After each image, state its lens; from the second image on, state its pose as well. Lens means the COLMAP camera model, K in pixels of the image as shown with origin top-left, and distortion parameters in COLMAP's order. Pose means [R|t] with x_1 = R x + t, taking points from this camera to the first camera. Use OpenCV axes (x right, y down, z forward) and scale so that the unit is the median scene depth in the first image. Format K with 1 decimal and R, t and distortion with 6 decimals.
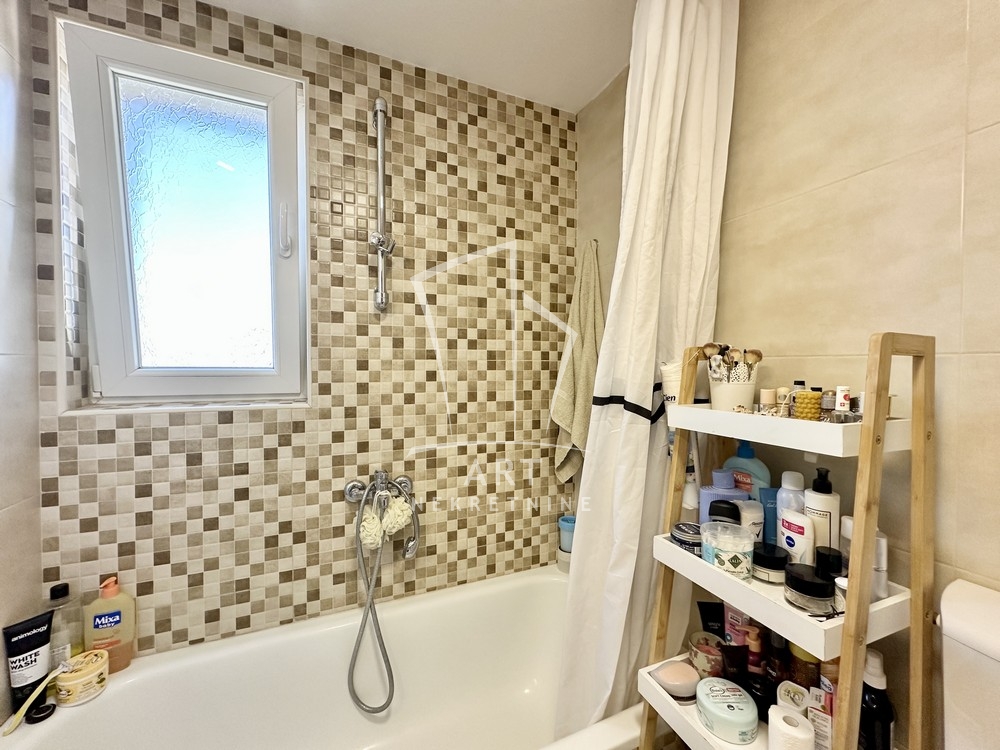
lens RADIAL K [[395.2, 0, 497.1], [0, 395.2, 371.0], [0, 0, 1]] dist [-0.003031, 0.000178]
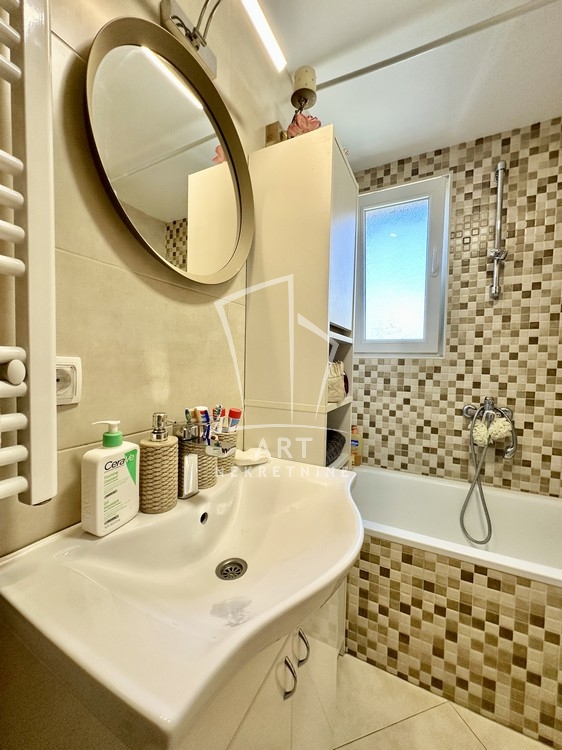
lens RADIAL K [[296.4, 0, 283.4], [0, 296.4, 375.2], [0, 0, 1]] dist [-0.003031, 0.000178]
pose [[0.633079, 0.045889, -0.772726, 0.098246], [-0.030193, 0.998946, 0.034587, 0.137534], [0.773498, 0.001435, 0.633797, -0.395074]]
